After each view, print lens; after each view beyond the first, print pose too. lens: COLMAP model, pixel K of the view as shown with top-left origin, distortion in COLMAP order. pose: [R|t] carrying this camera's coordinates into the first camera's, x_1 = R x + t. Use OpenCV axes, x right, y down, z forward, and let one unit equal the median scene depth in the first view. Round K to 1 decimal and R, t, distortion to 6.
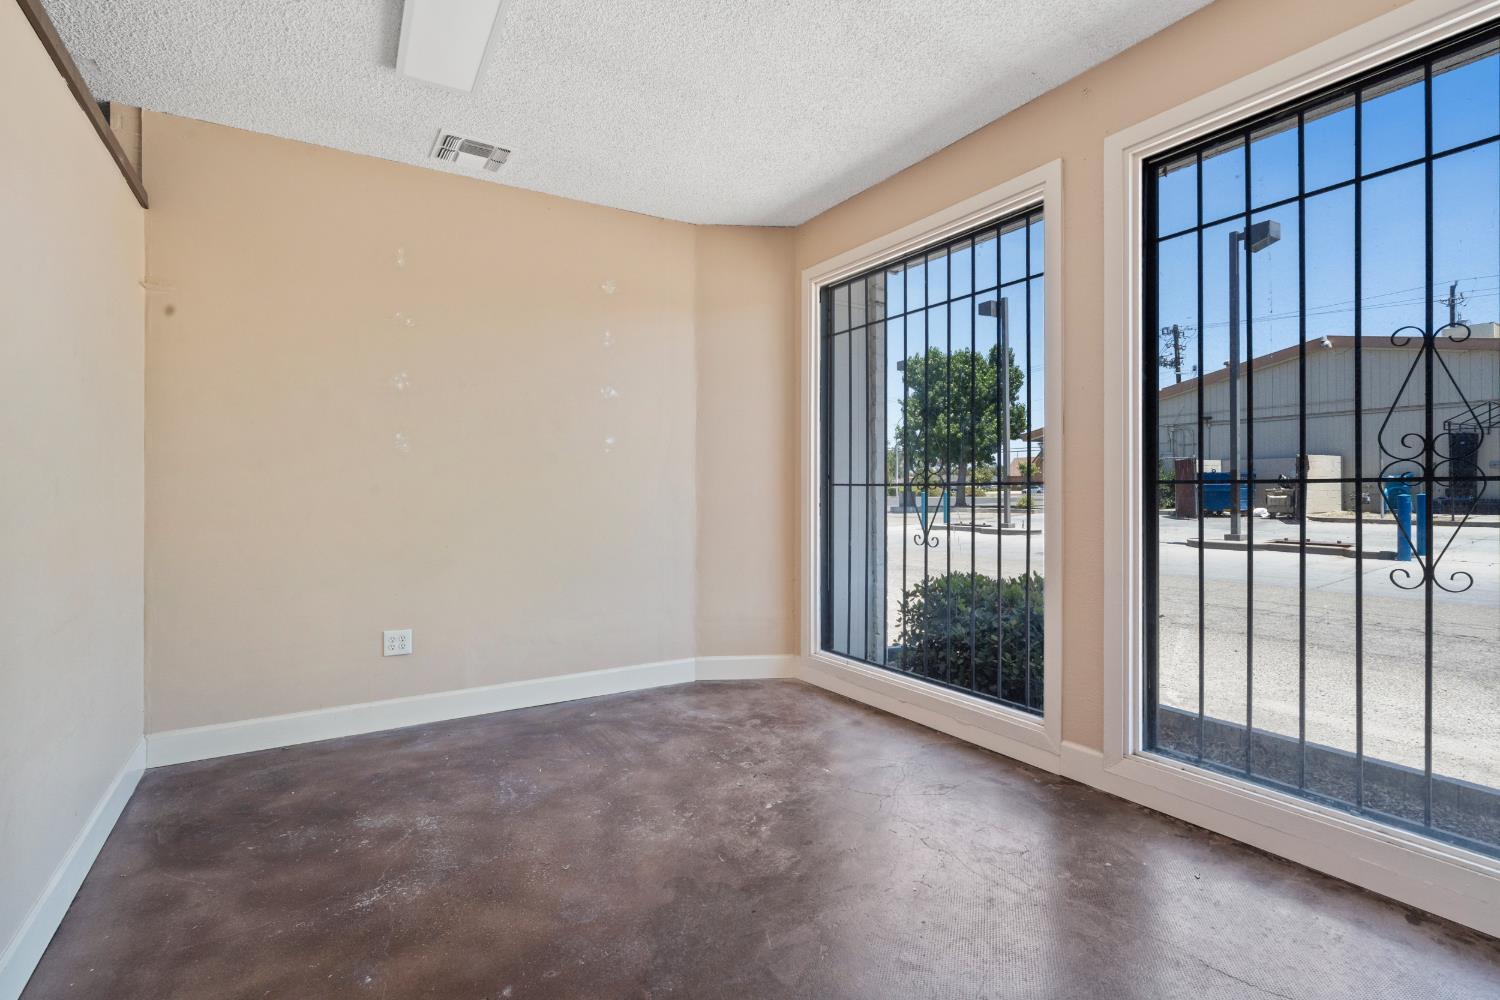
lens RADIAL K [[715.5, 0, 753.1], [0, 715.5, 486.3], [0, 0, 1]] dist [0.049153, 0.000074]
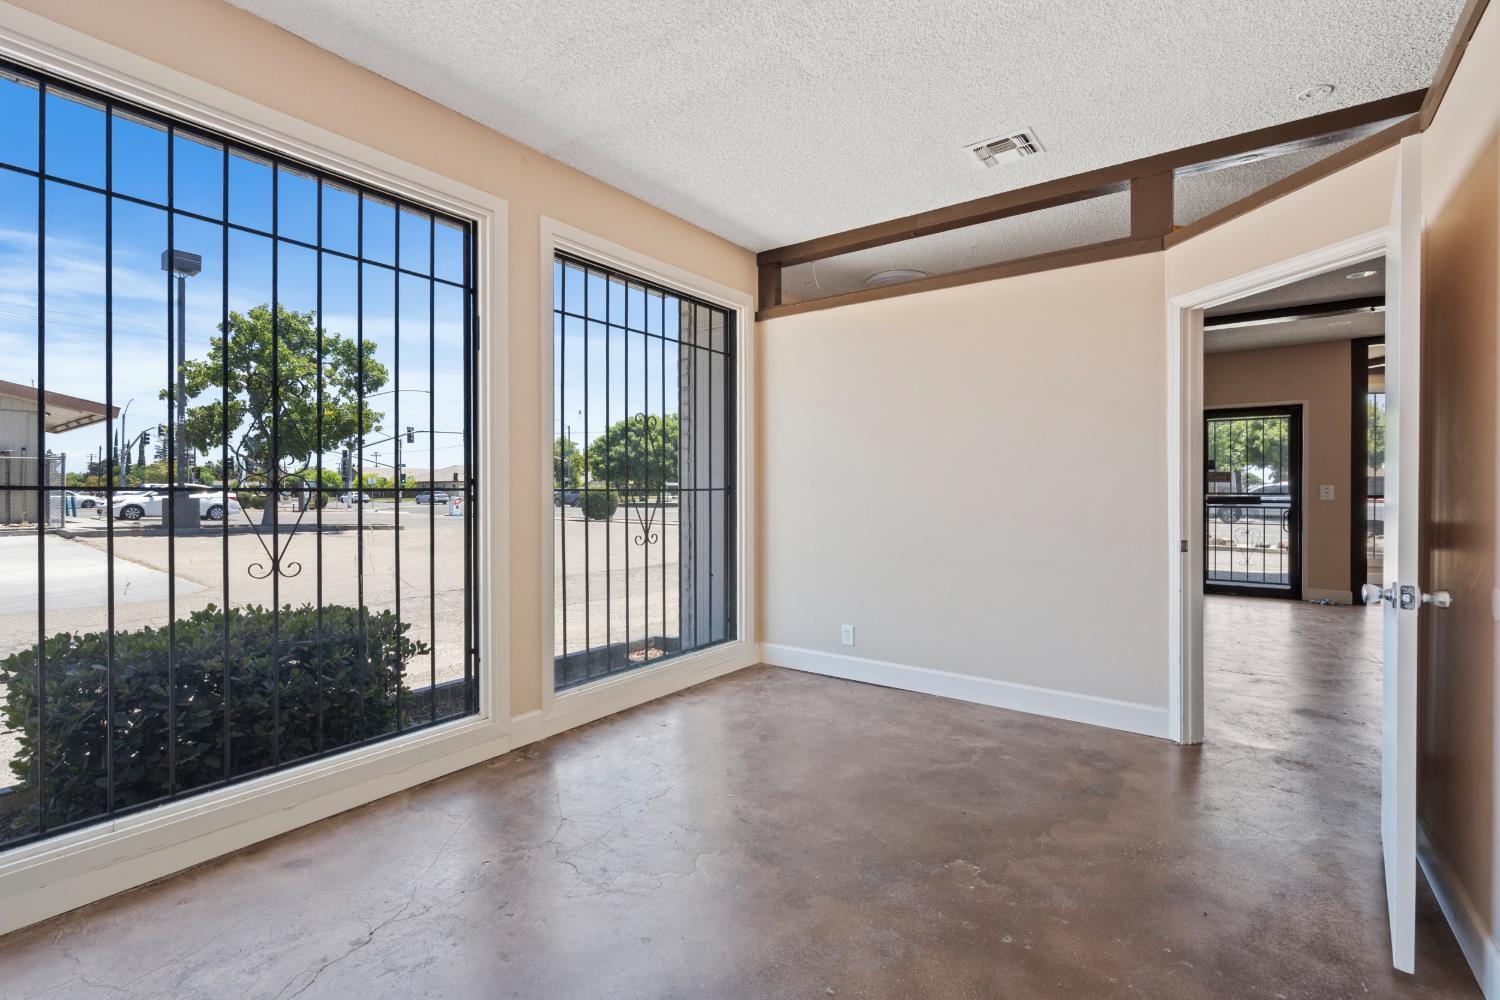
lens RADIAL K [[683.0, 0, 750.0], [0, 683.0, 500.0], [0, 0, 1]] dist [-0.000281, -0.000119]
pose [[-0.363347, -0.000594, 0.931654, -0.868201], [0.003344, 0.999993, 0.001941, 0.013076], [-0.931648, 0.003821, -0.363342, 1.303534]]
